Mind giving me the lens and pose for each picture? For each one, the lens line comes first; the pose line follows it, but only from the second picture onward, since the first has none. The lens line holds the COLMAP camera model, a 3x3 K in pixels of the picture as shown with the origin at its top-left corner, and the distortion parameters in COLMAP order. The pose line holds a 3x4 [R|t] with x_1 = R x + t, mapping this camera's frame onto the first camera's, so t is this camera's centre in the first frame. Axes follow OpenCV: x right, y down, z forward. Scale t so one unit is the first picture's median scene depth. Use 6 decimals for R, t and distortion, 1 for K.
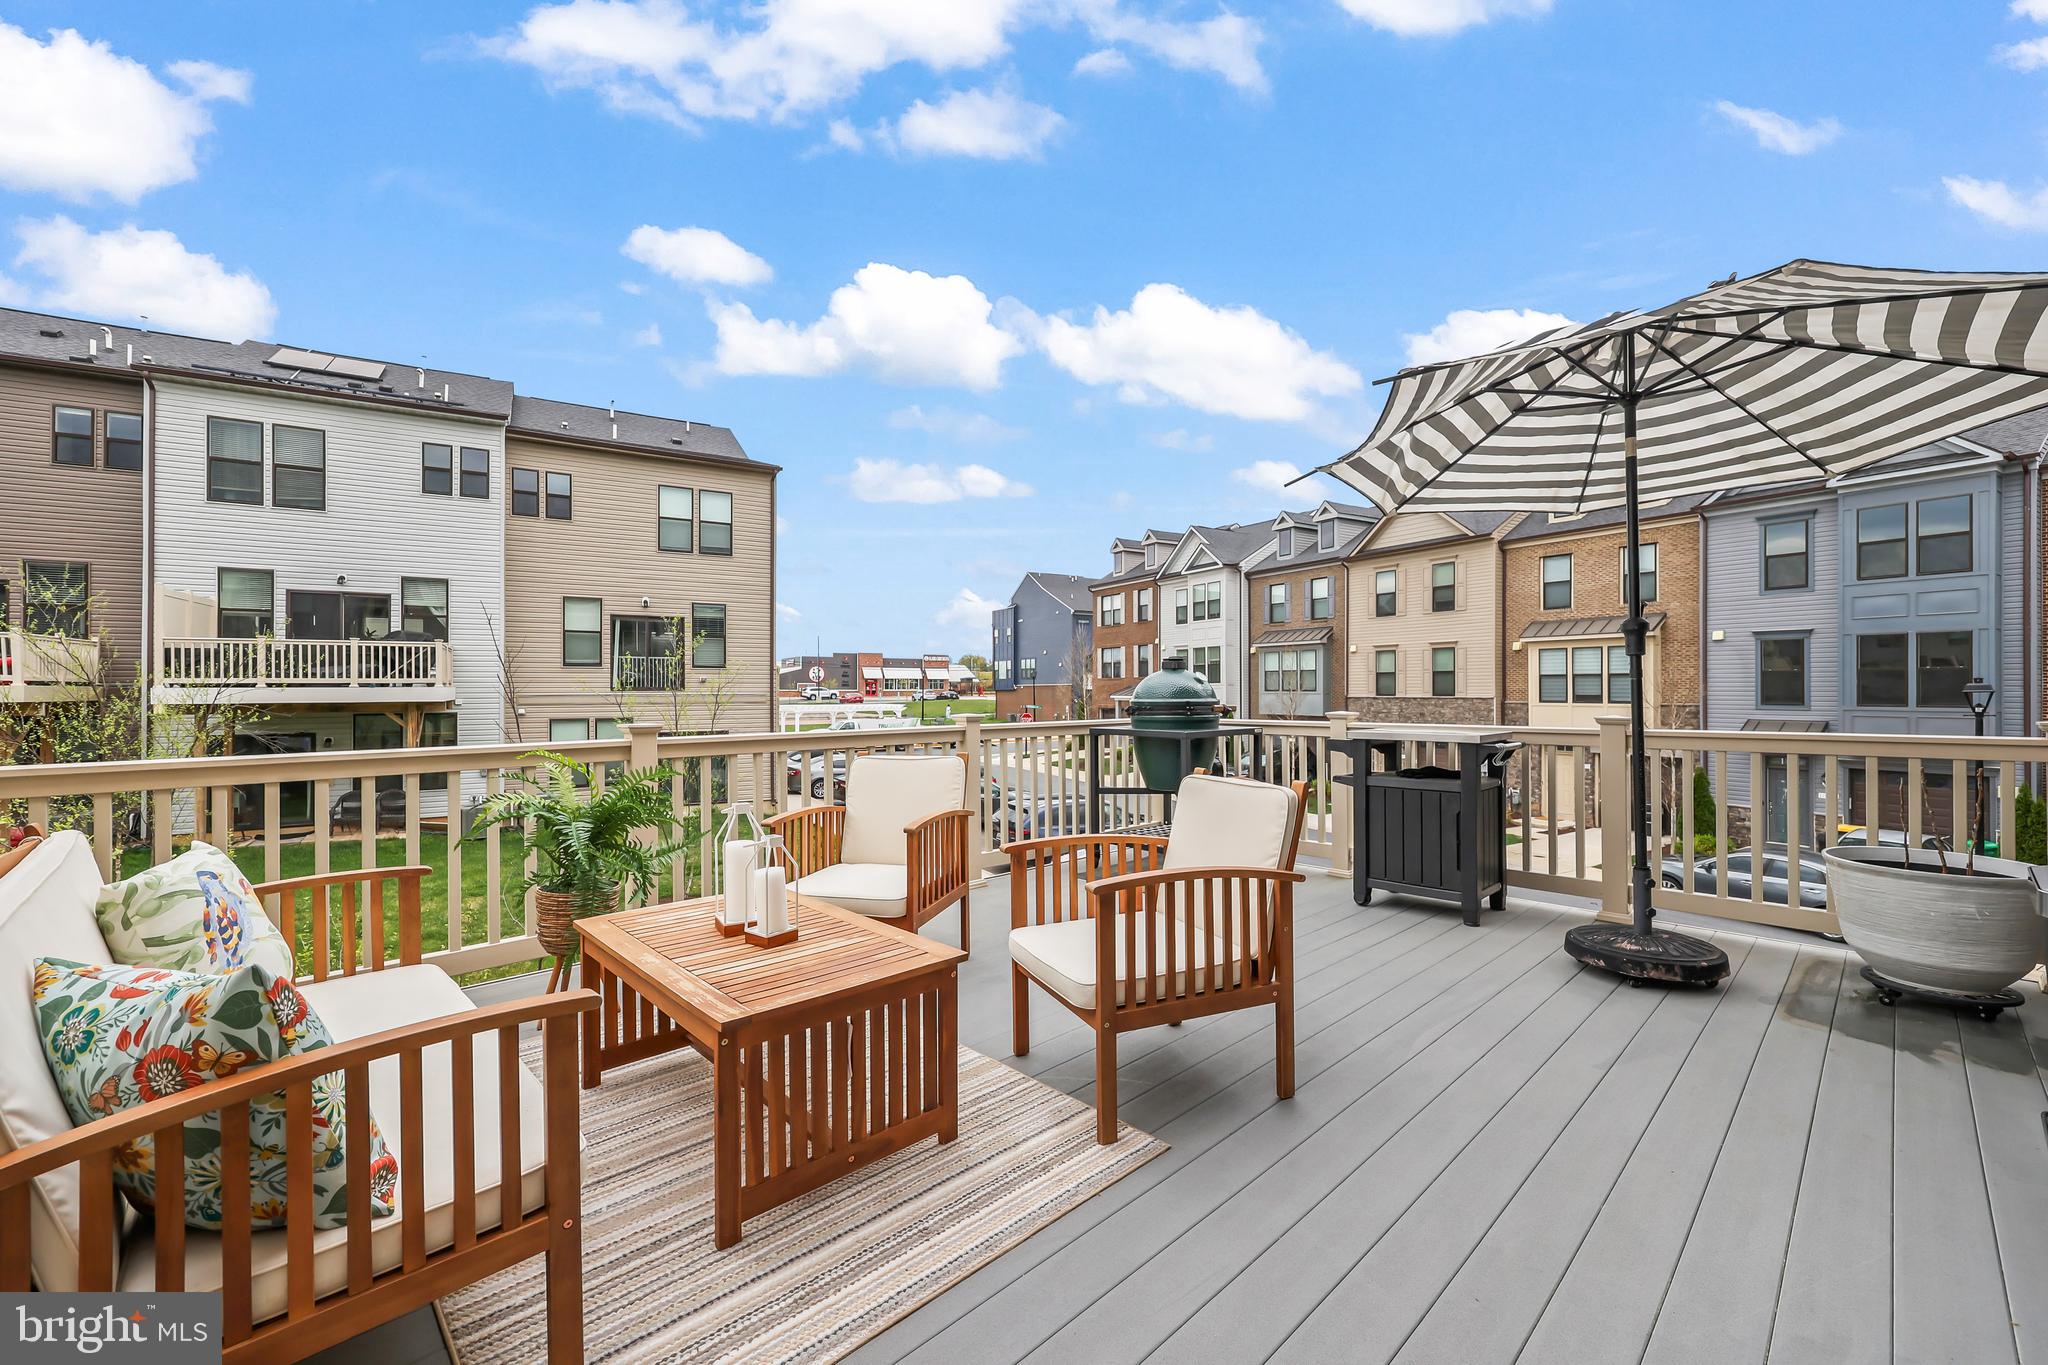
lens RADIAL K [[836.7, 0, 1024.0], [0, 836.7, 682.5], [0, 0, 1]] dist [0.005772, 0.000090]
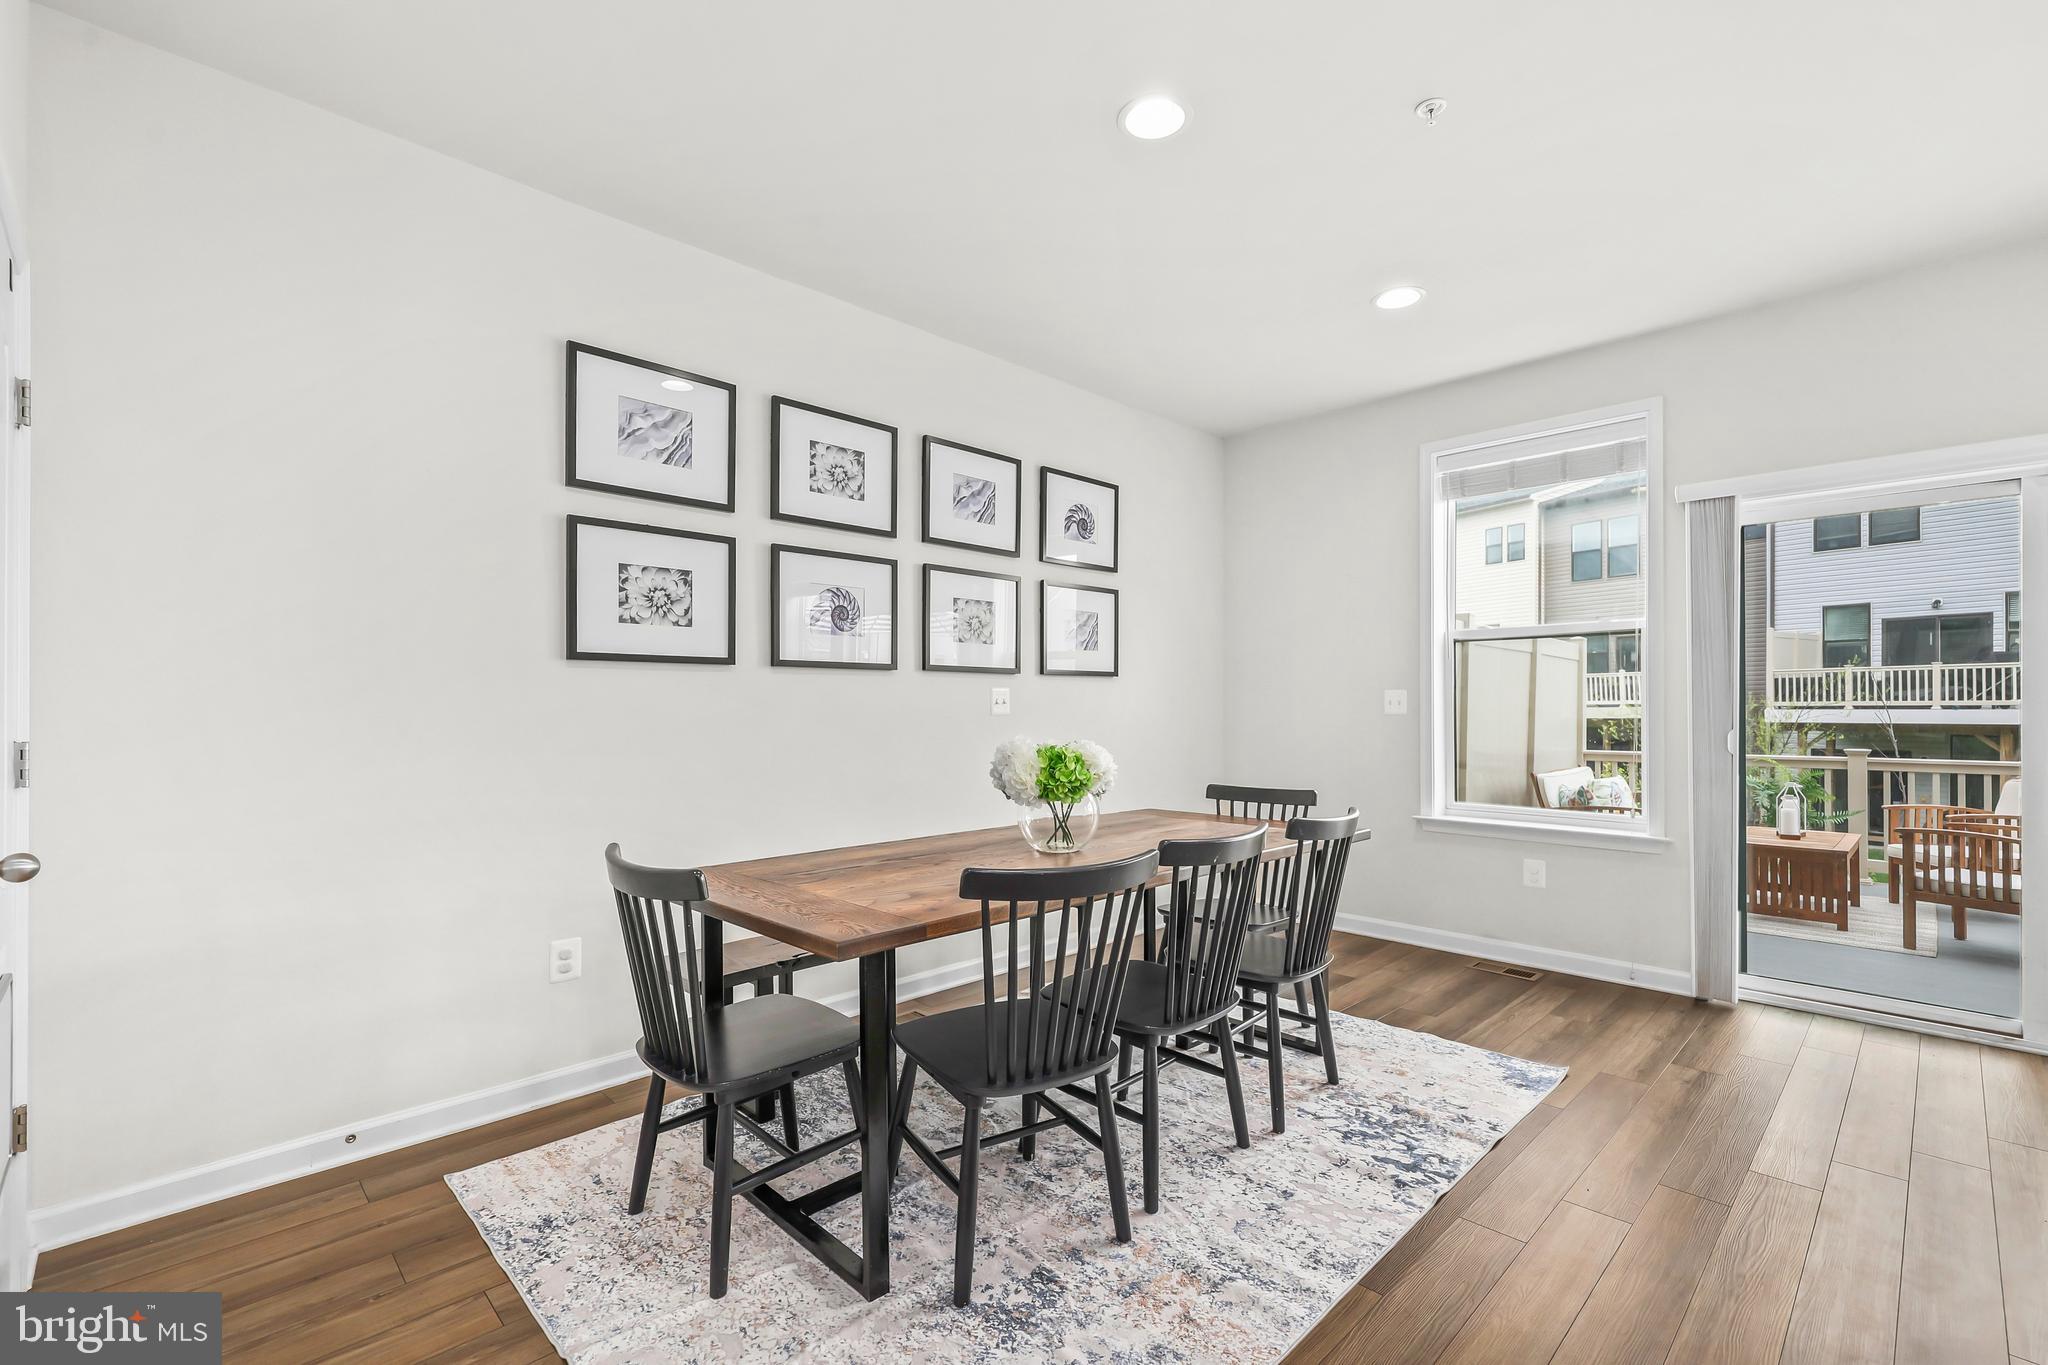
lens RADIAL K [[890.6, 0, 1021.0], [0, 890.6, 709.7], [0, 0, 1]] dist [0.001531, 0.000356]
pose [[0.021046, 0.007021, -0.999754, 0.255337], [0.010695, 0.999917, 0.007247, -0.012231], [0.999721, -0.010845, 0.020969, -0.146161]]
